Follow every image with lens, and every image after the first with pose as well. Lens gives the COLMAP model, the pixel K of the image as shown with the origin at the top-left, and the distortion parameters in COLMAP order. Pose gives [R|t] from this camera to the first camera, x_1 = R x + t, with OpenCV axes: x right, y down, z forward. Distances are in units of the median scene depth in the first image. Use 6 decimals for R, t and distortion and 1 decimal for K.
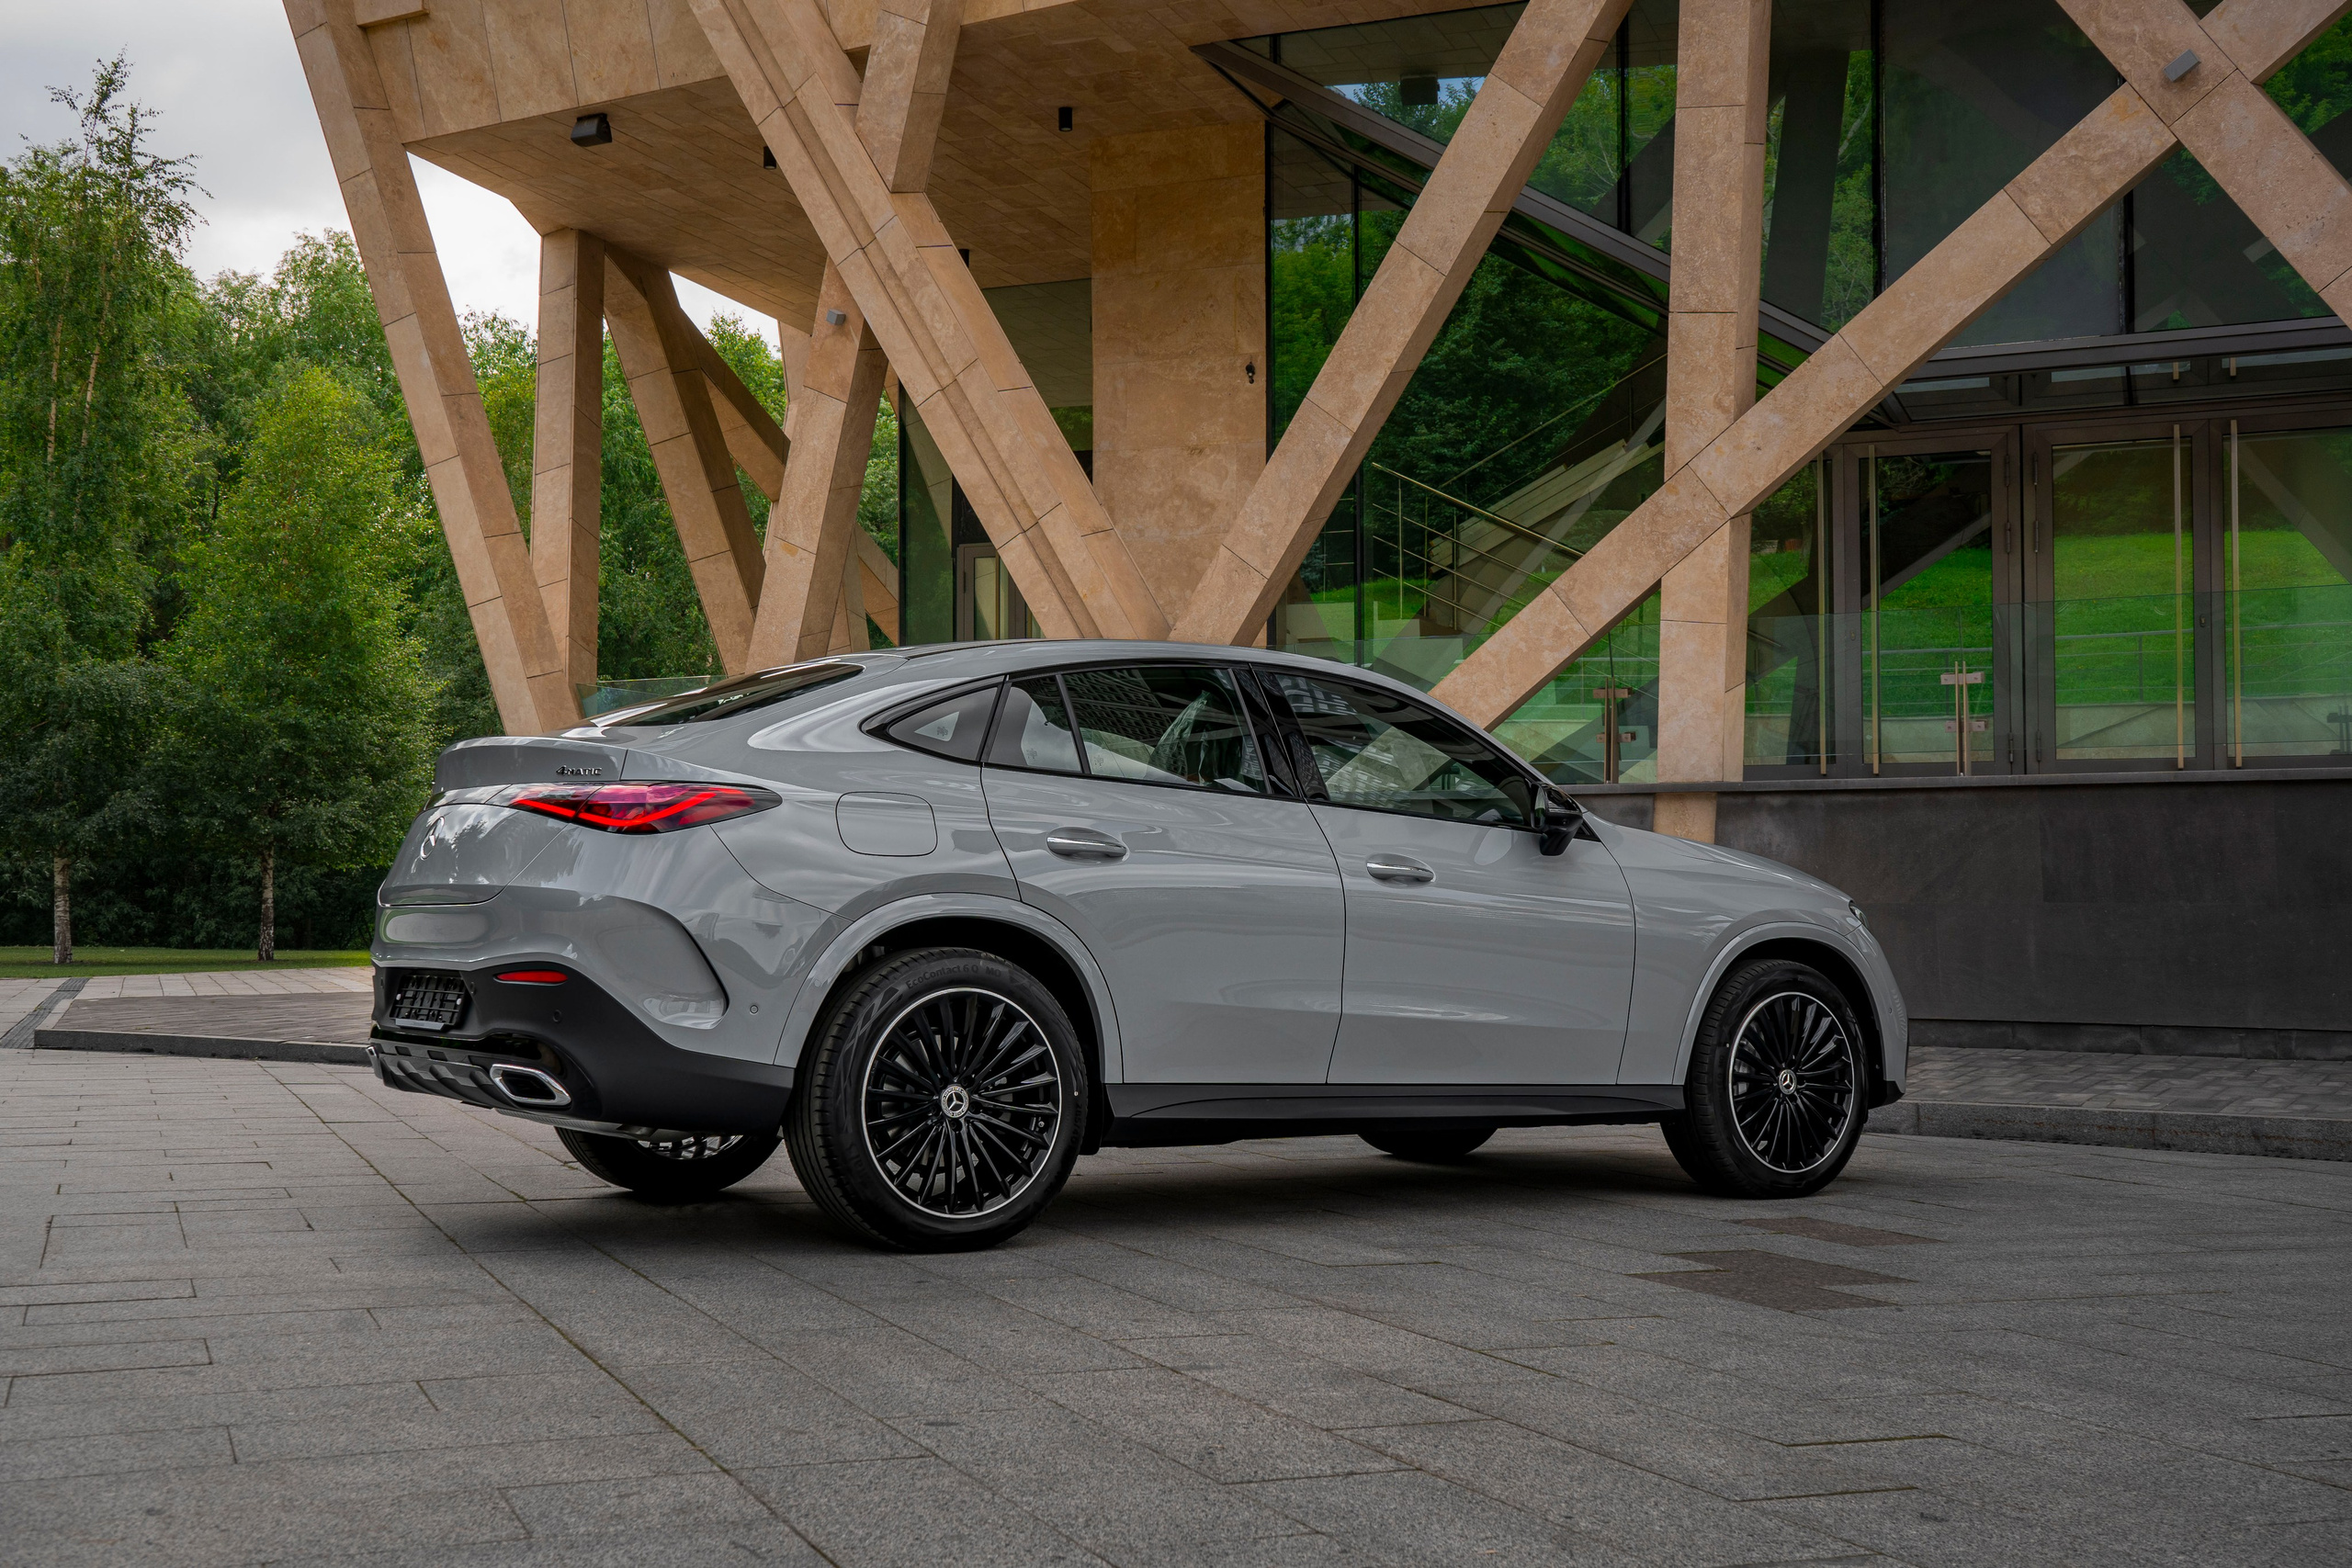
lens RADIAL K [[2491.7, 0, 1184.2], [0, 2491.7, 787.5], [0, 0, 1]] dist [0.006533, 0.117808]
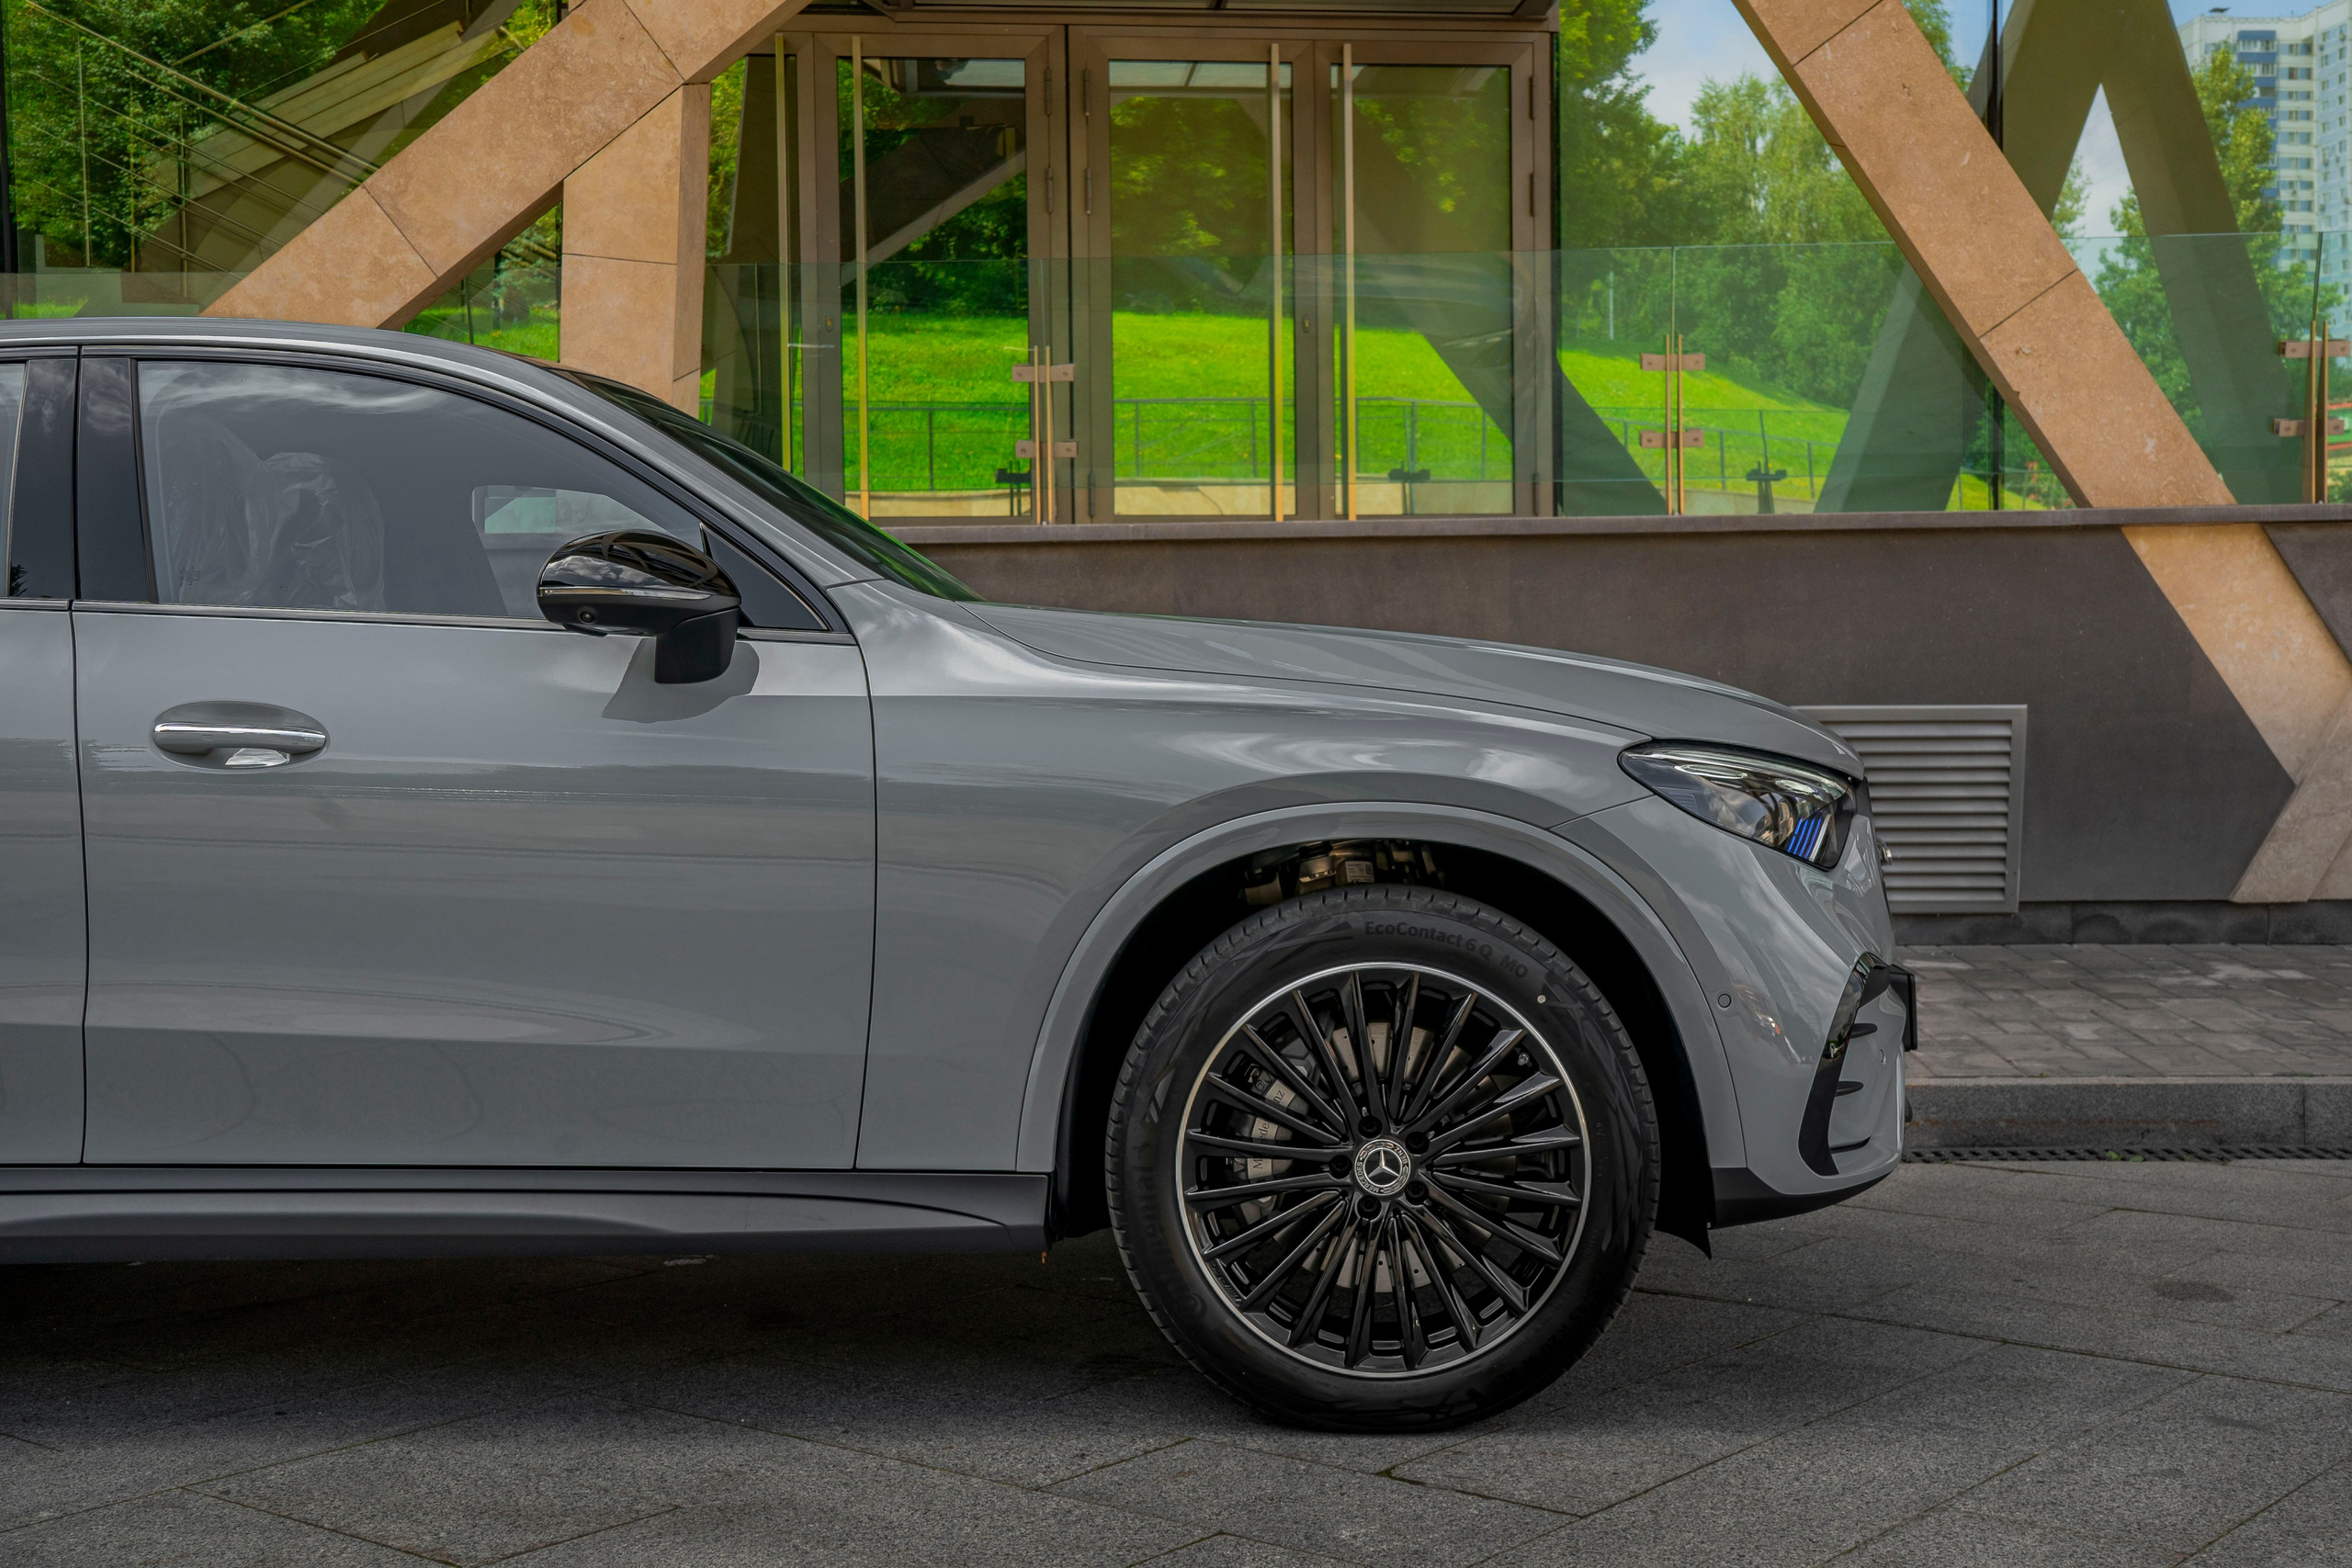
lens RADIAL K [[2662.7, 0, 1261.3], [0, 2662.7, 727.8], [0, 0, 1]] dist [0.028740, 0.047516]
pose [[0.883300, -0.017230, 0.468491, 0.036525], [-0.007461, 0.998681, 0.050796, 0.010610], [-0.468748, -0.048364, 0.882007, 0.335046]]
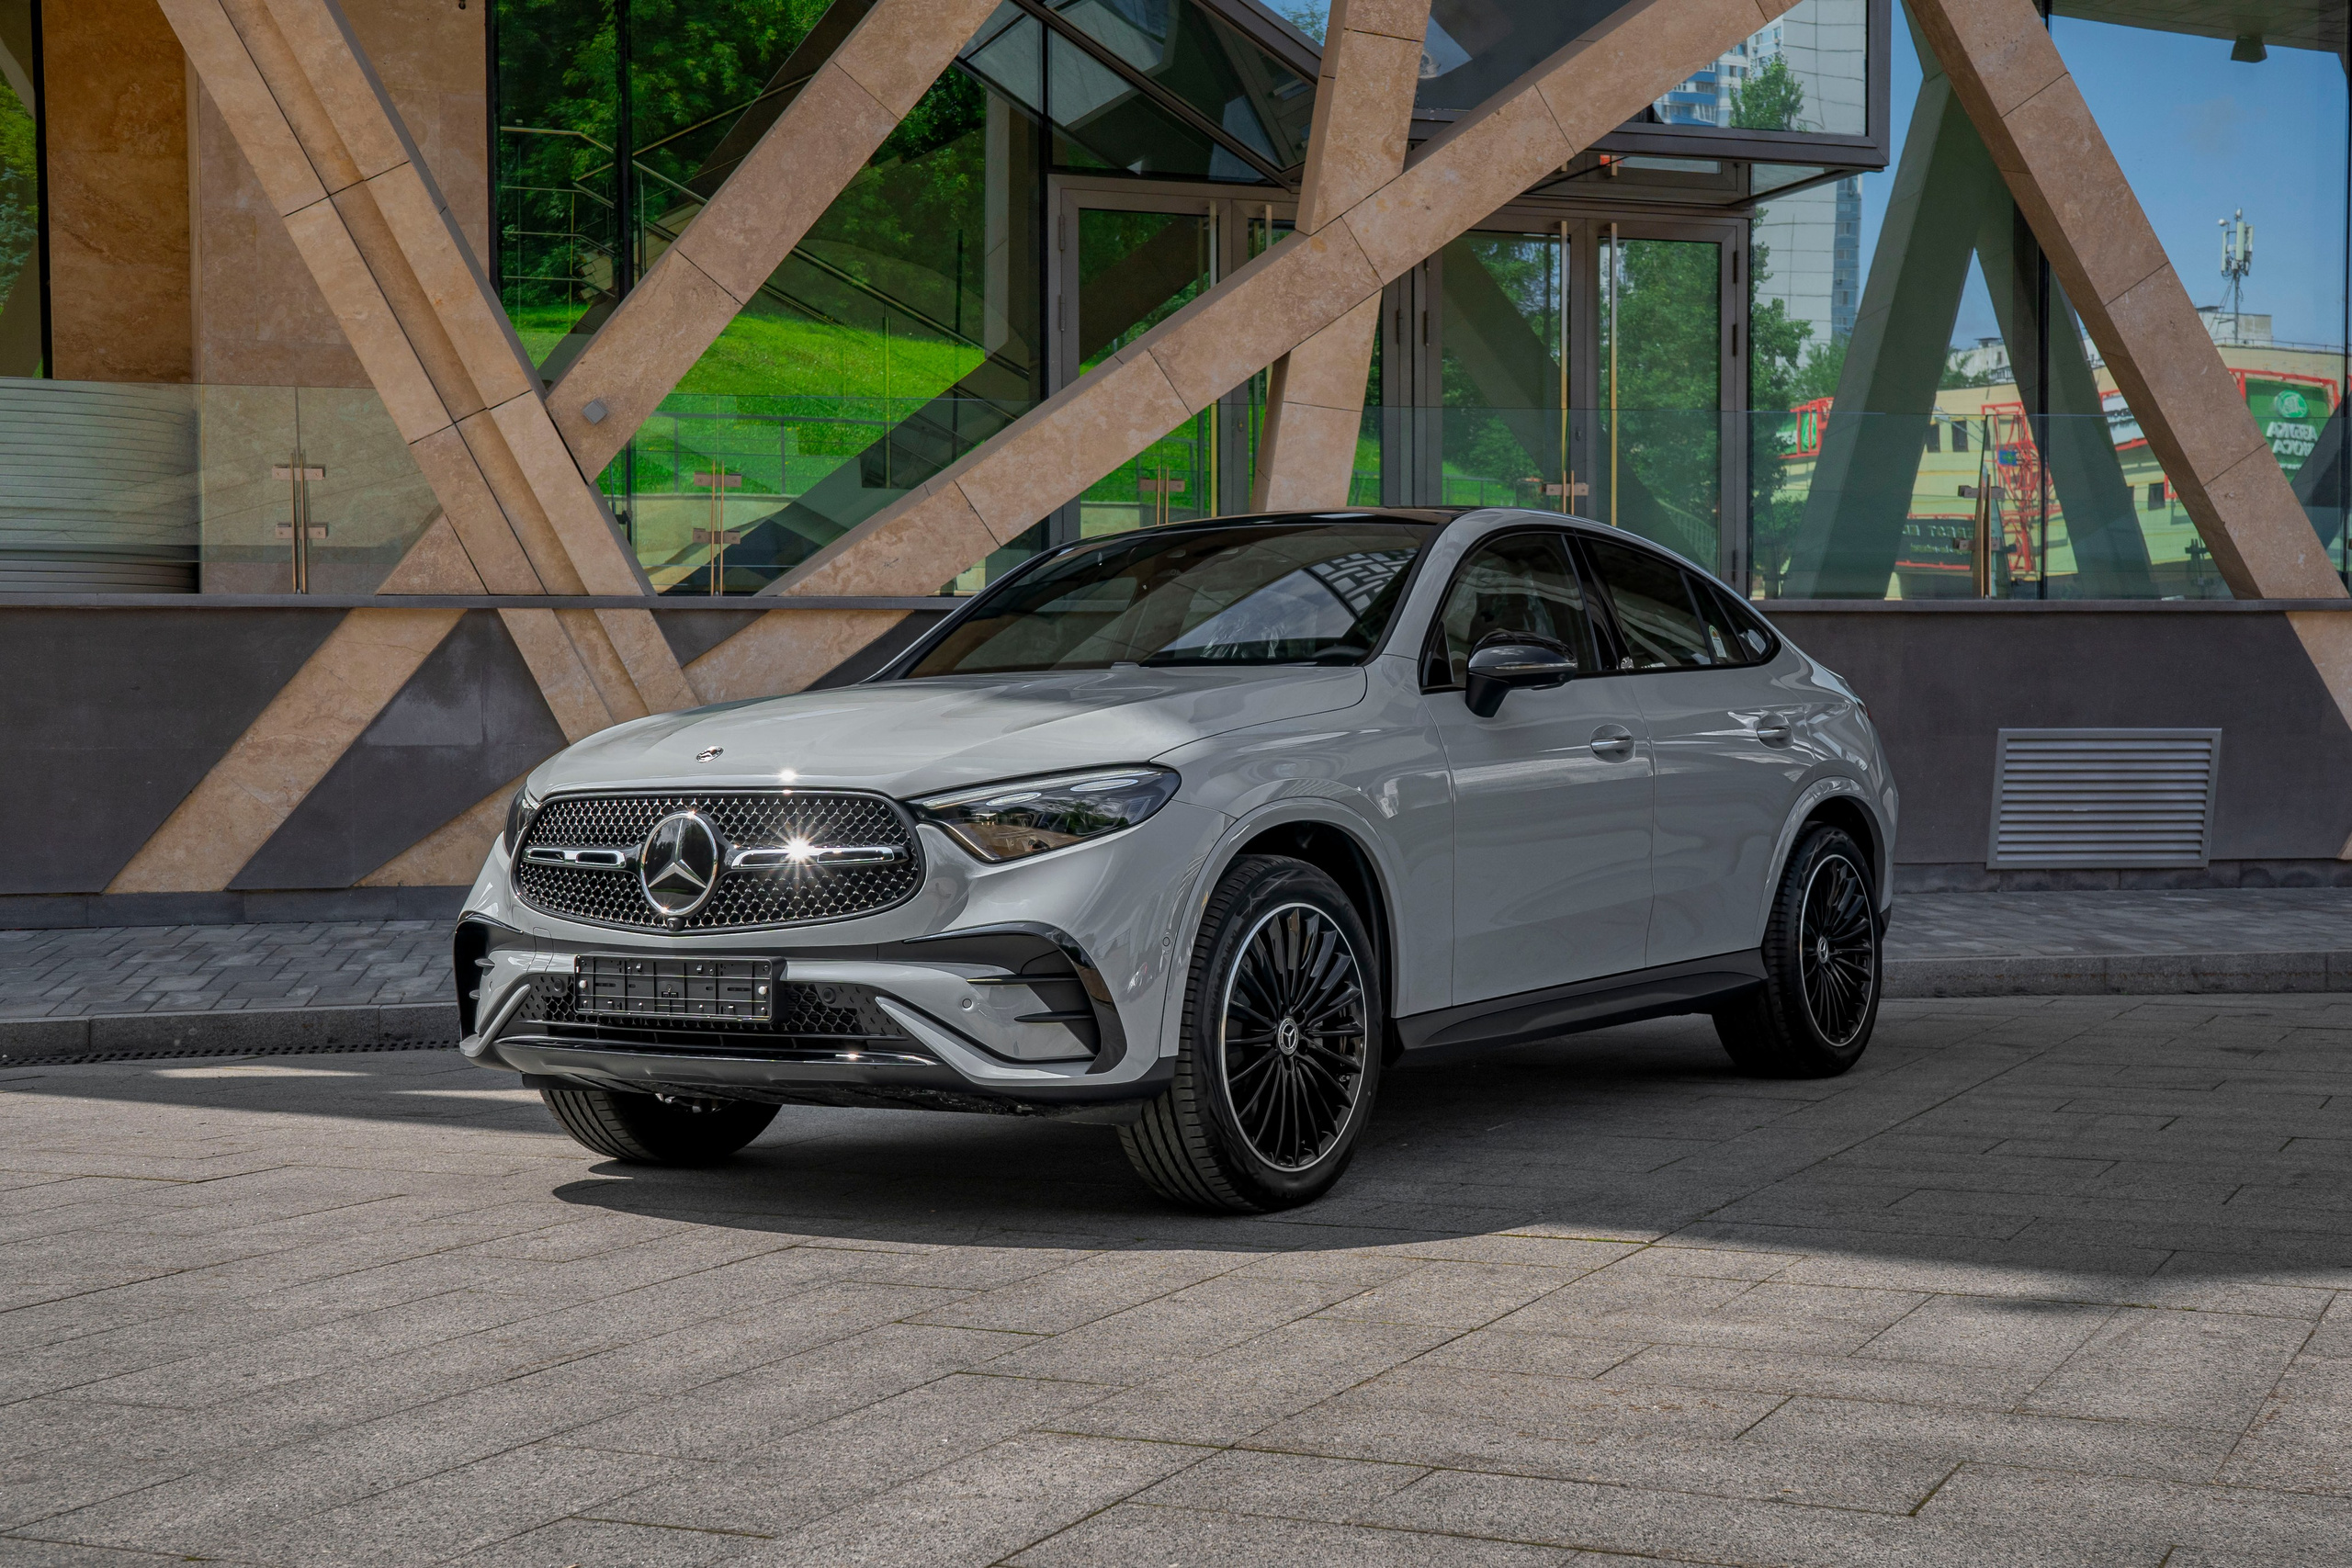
lens RADIAL K [[2951.8, 0, 1279.6], [0, 2951.8, 727.0], [0, 0, 1]] dist [0.055224, 0.201108]
pose [[0.745893, -0.010346, 0.665986, -0.430432], [-0.023249, 0.998866, 0.041556, -0.000086], [-0.665660, -0.046480, 0.744806, 0.247585]]
